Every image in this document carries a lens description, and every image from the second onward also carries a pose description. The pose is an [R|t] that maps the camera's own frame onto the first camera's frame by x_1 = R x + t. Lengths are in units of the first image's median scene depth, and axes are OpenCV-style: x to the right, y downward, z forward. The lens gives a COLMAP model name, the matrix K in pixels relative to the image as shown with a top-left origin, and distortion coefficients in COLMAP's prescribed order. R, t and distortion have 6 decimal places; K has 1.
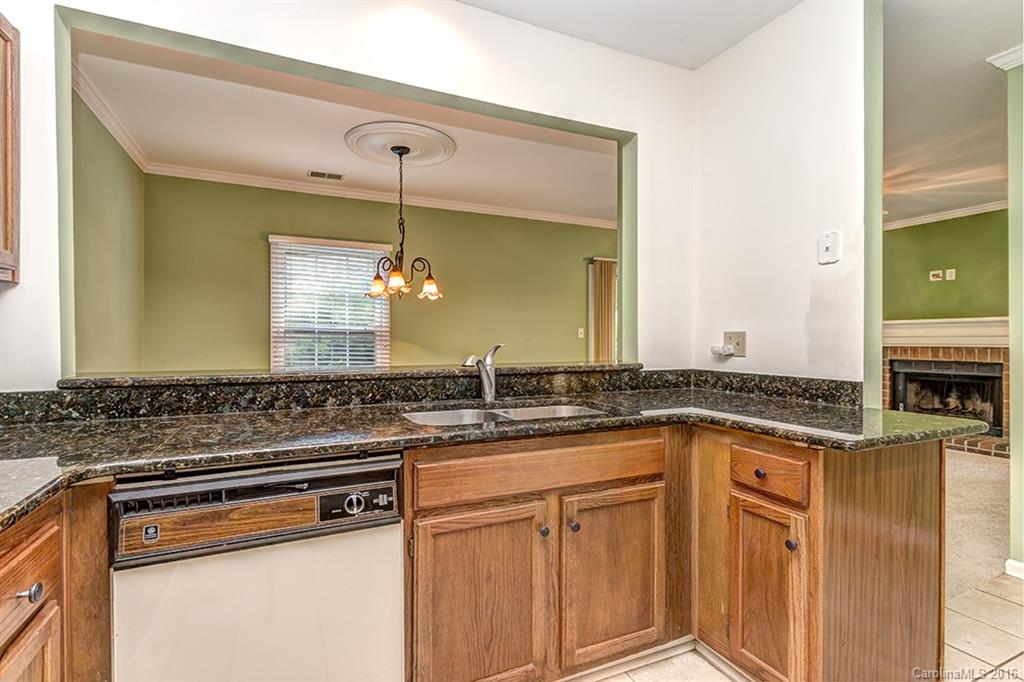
lens RADIAL K [[460.8, 0, 506.3], [0, 460.8, 341.5], [0, 0, 1]] dist [0.000551, 0.000332]
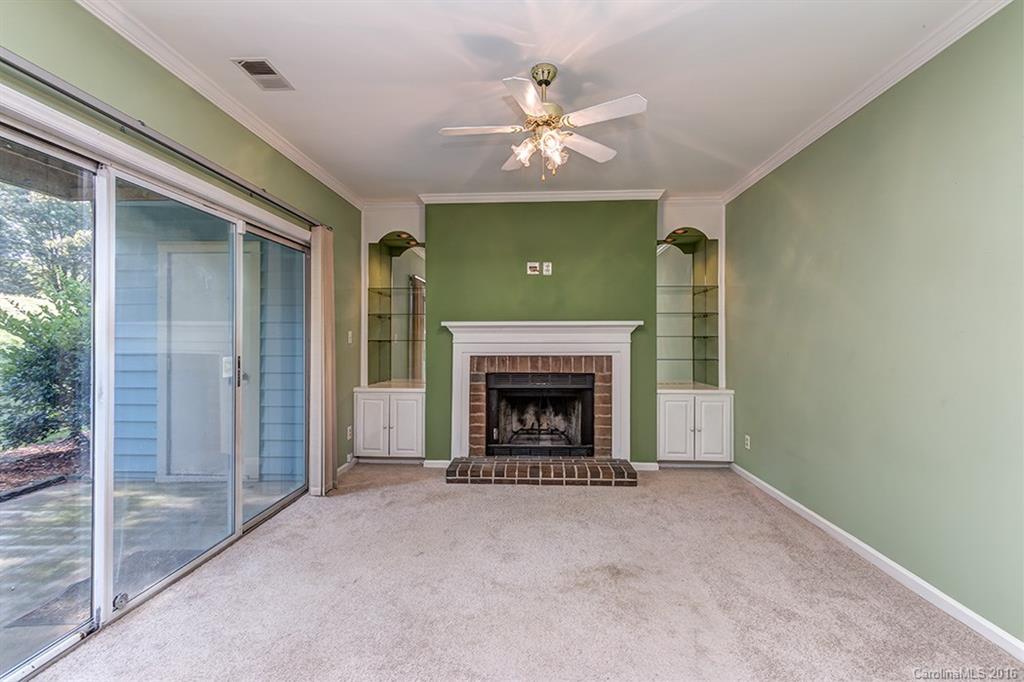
lens RADIAL K [[460.8, 0, 506.3], [0, 460.8, 341.5], [0, 0, 1]] dist [0.000551, 0.000332]
pose [[0.454915, 0.008789, 0.890491, 0.185130], [0.002101, 0.999938, -0.010942, -0.004422], [-0.890532, 0.006849, 0.454868, 0.671121]]
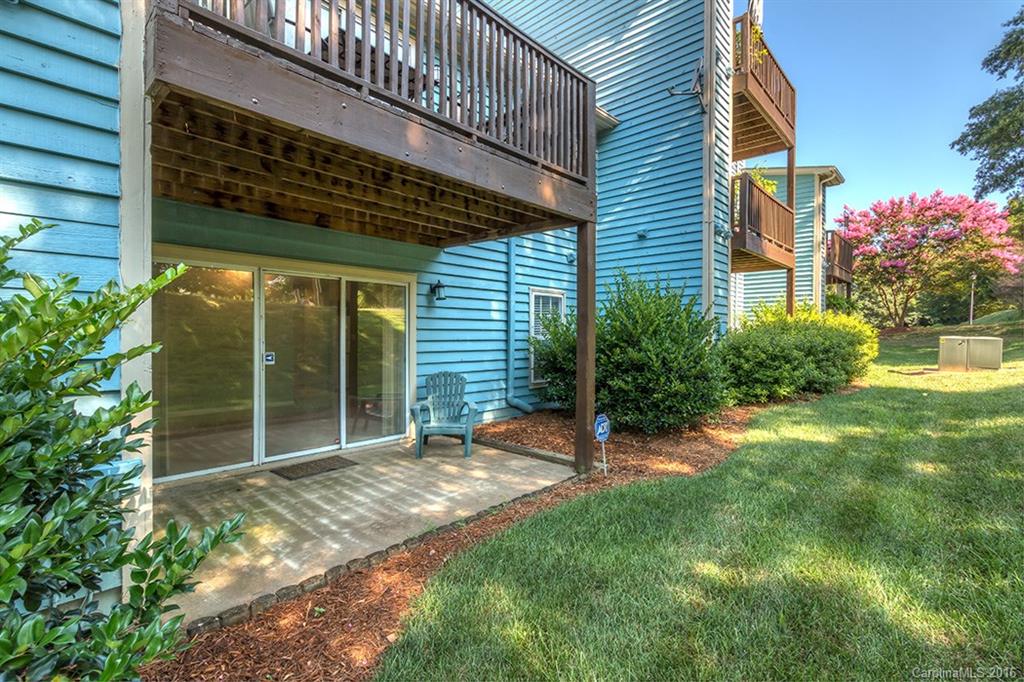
lens RADIAL K [[471.2, 0, 512.0], [0, 471.2, 341.0], [0, 0, 1]] dist [0.002259, 0.000002]
pose [[-0.916664, 0.011125, -0.399503, 0.433056], [0.003688, 0.999805, 0.019378, -0.034173], [0.399641, 0.016290, -0.916527, 2.195381]]
